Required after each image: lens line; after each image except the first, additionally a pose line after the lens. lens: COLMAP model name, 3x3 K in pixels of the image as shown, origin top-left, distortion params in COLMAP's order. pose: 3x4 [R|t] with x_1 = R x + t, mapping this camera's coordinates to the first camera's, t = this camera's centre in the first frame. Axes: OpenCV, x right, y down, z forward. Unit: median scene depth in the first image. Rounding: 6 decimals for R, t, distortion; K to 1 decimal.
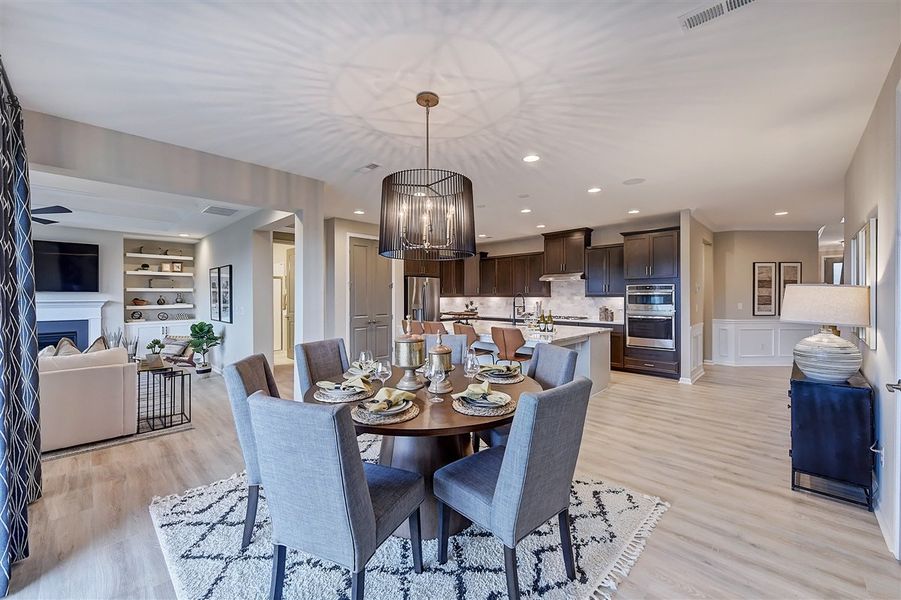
lens RADIAL K [[354.8, 0, 452.5], [0, 354.8, 295.8], [0, 0, 1]] dist [-0.000701, -0.000146]
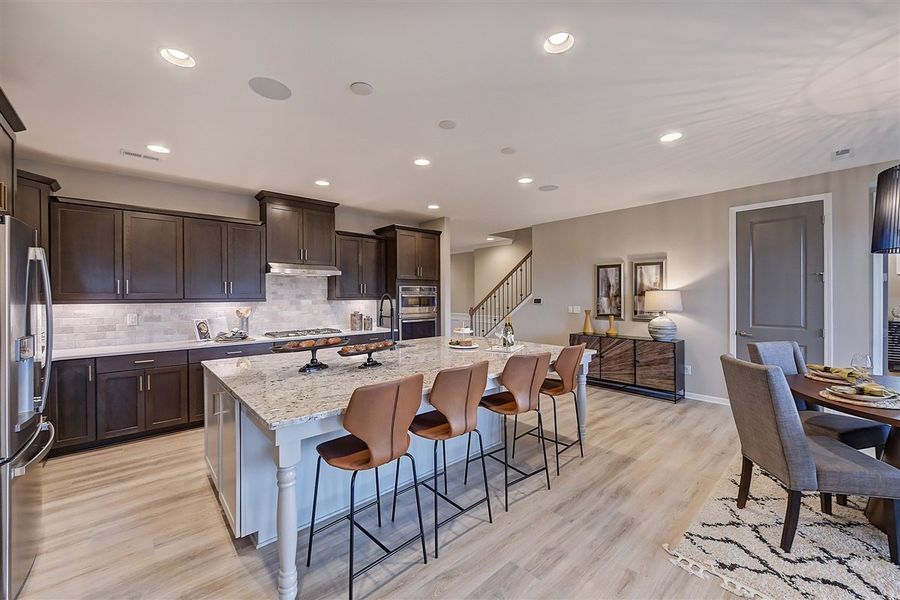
lens RADIAL K [[354.4, 0, 450.4], [0, 354.4, 298.3], [0, 0, 1]] dist [-0.000701, -0.000146]
pose [[0.062797, -0.003911, 0.998019, -0.338154], [0.006636, 0.999972, 0.003501, -0.001513], [-0.998004, 0.006403, 0.062821, 0.748629]]
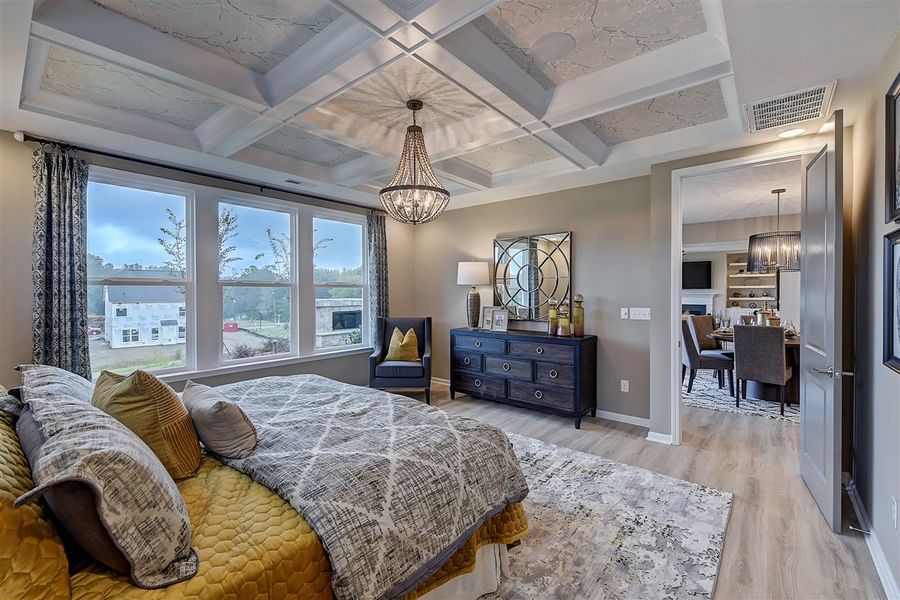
lens RADIAL K [[388.1, 0, 444.6], [0, 388.1, 299.1], [0, 0, 1]] dist [0.002193, -0.000165]
pose [[0.065208, 0.014296, -0.997769, 0.706211], [-0.001013, 0.999898, 0.014260, 0.012234], [0.997871, 0.000081, 0.065216, -0.358547]]
